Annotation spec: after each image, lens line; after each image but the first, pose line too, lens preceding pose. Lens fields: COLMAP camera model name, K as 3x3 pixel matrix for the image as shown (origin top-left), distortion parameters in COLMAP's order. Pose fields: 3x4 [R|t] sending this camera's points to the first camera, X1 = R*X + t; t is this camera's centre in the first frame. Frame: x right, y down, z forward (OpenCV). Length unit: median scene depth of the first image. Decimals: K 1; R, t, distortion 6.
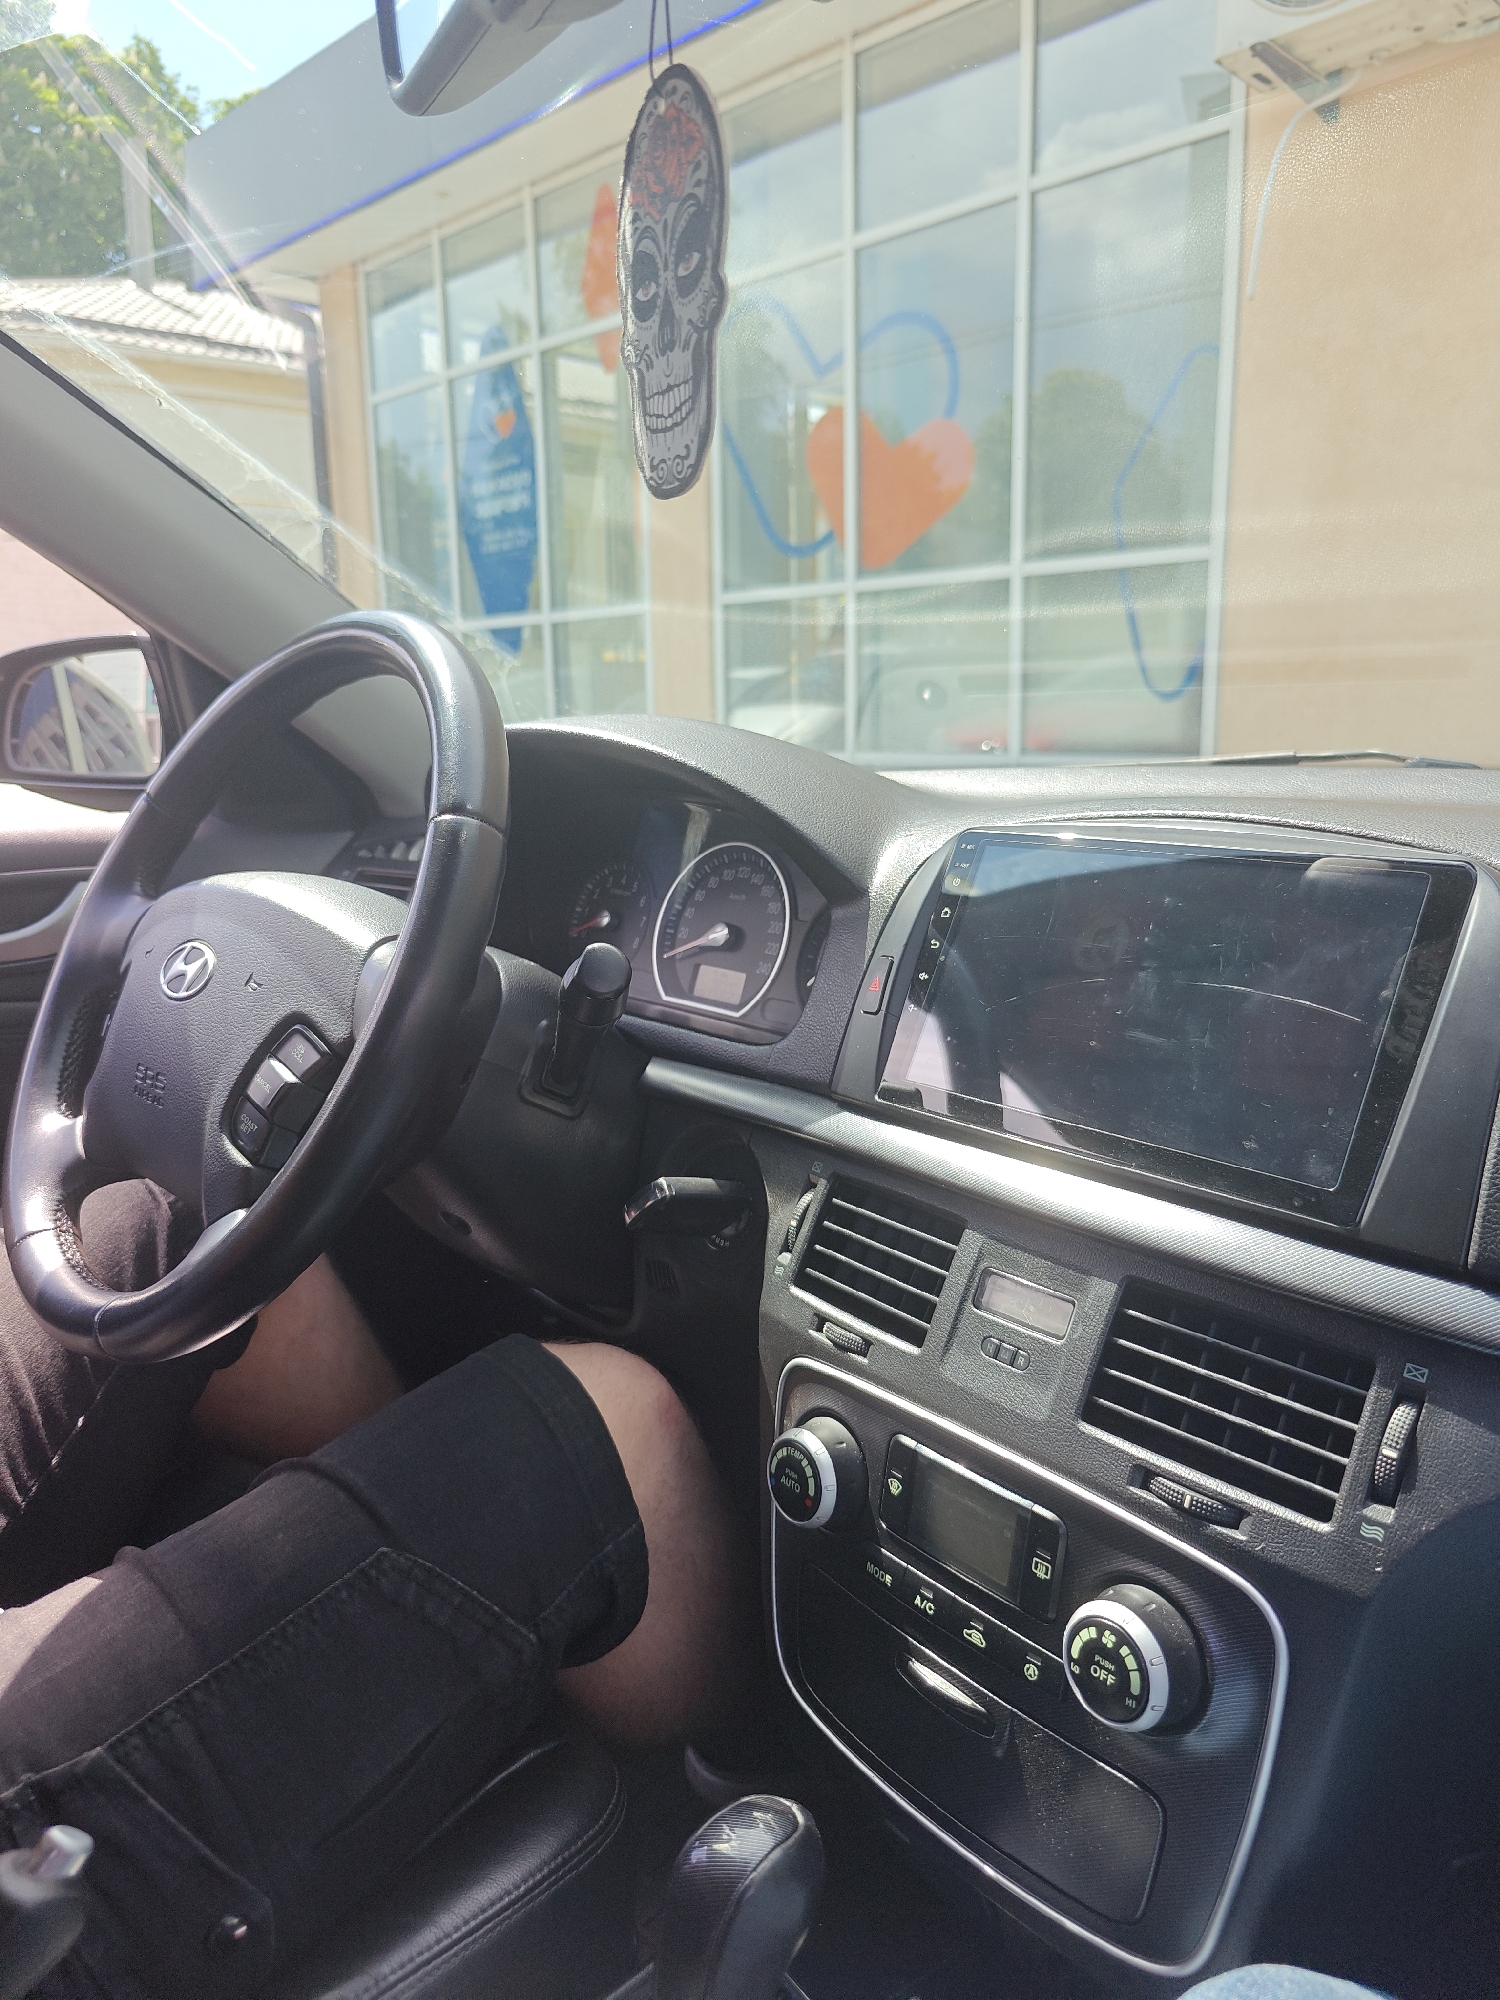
lens RADIAL K [[1391.1, 0, 750.0], [0, 1391.1, 1000.0], [0, 0, 1]] dist [-0.022827, 0.000935]
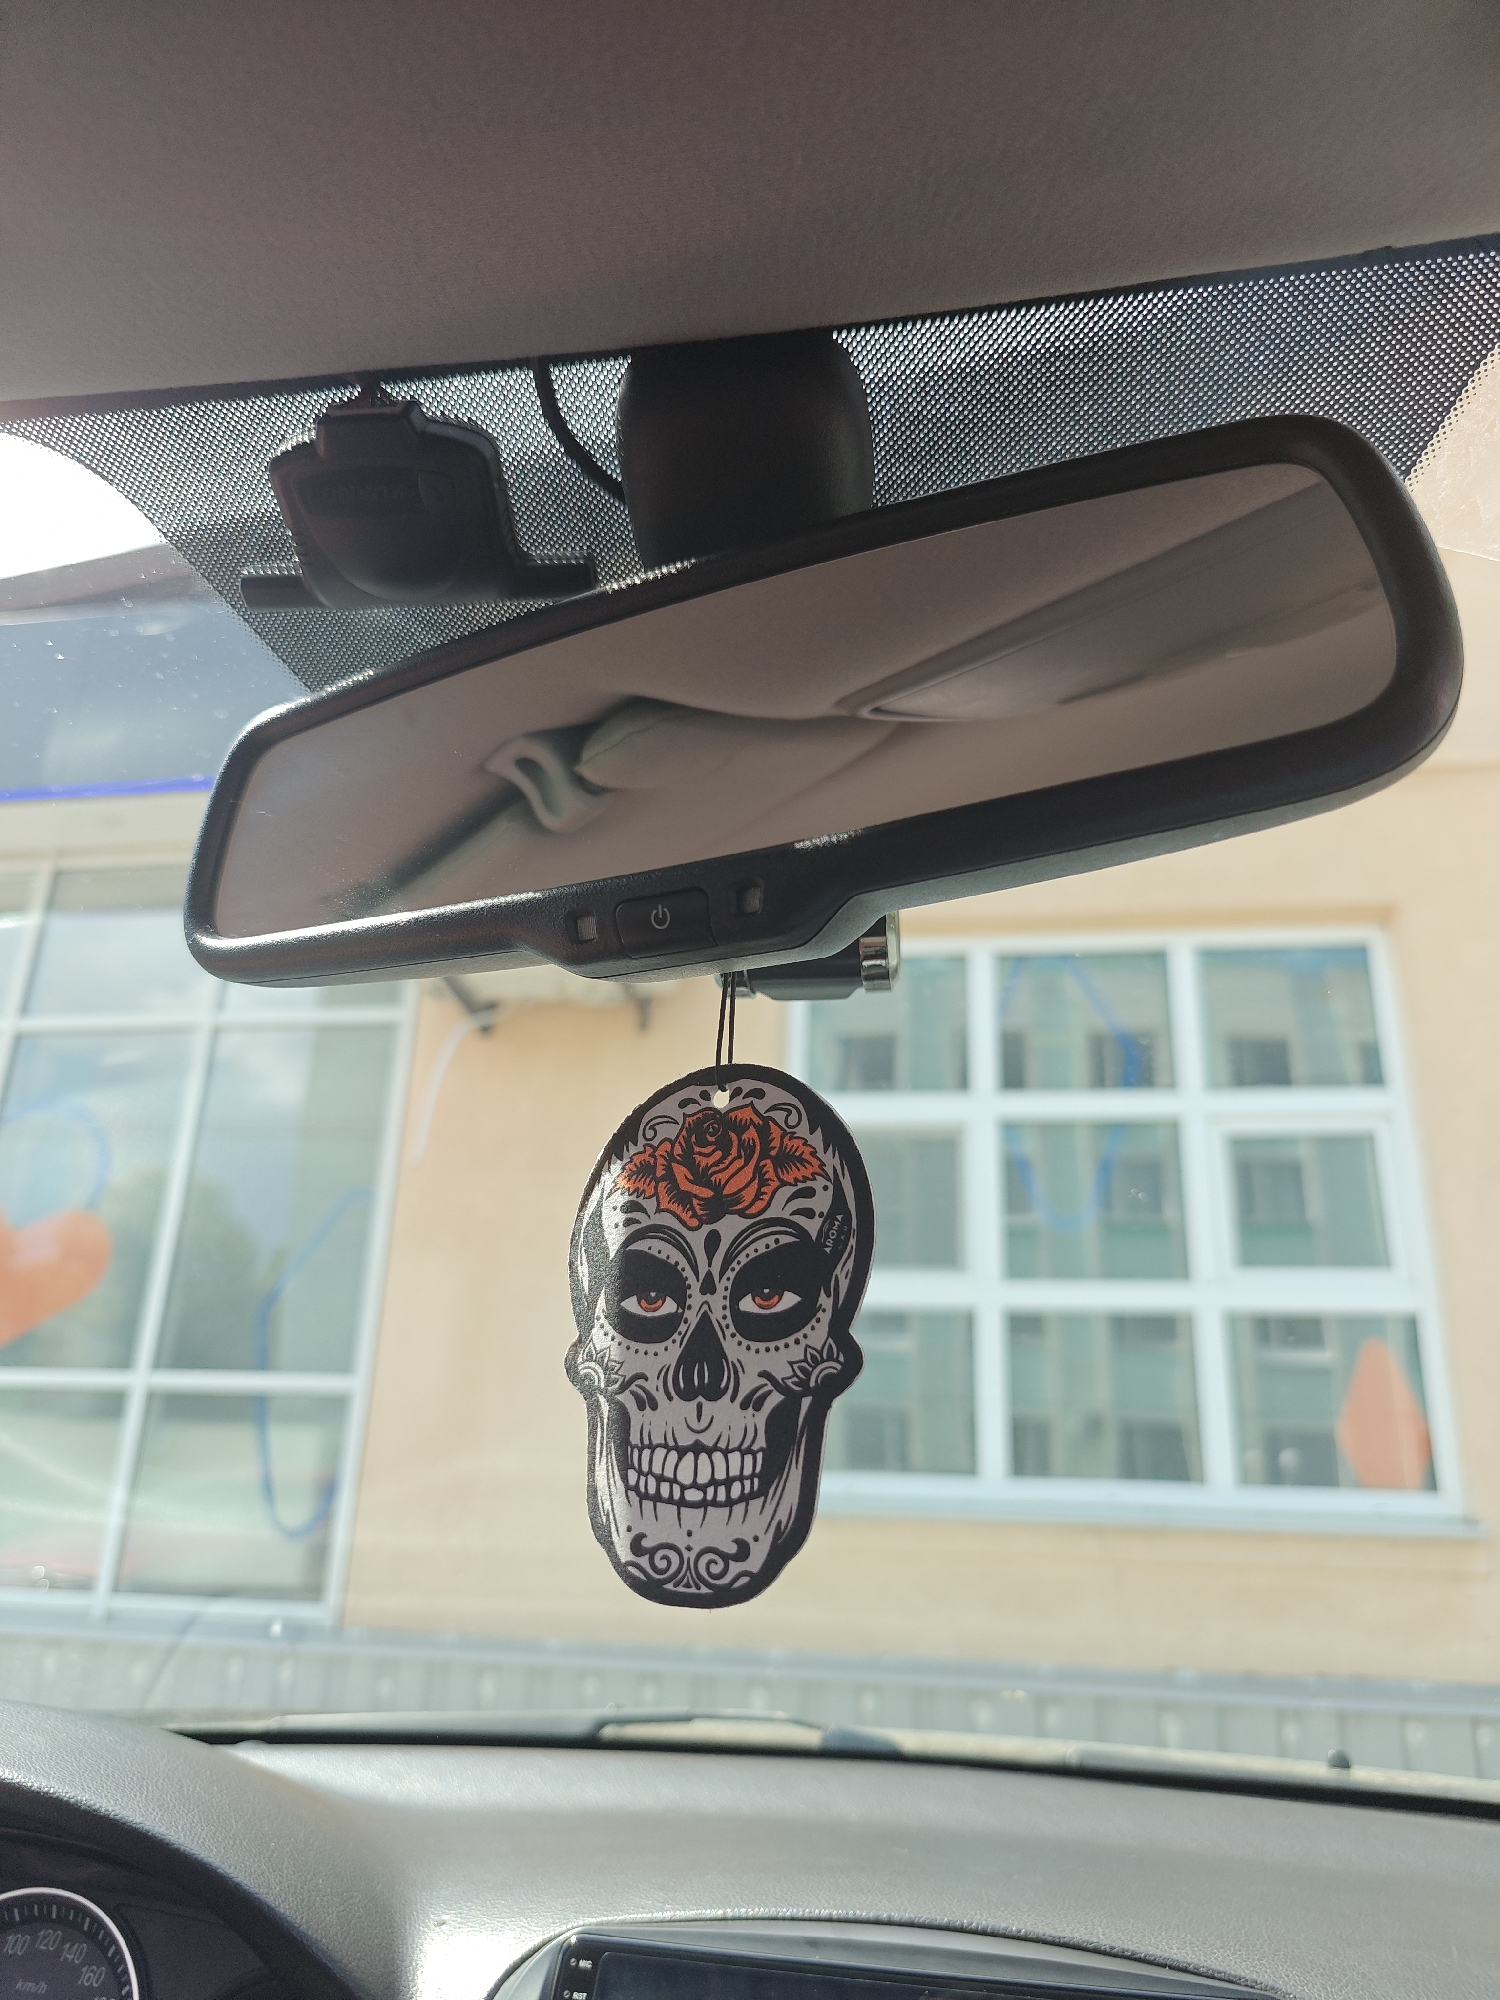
lens RADIAL K [[1391.1, 0, 750.0], [0, 1391.1, 1000.0], [0, 0, 1]] dist [-0.022827, 0.000935]
pose [[0.801593, 0.261425, 0.537686, -0.470466], [0.068987, 0.852884, -0.517523, -0.262971], [-0.593877, 0.451936, 0.665630, 0.399854]]
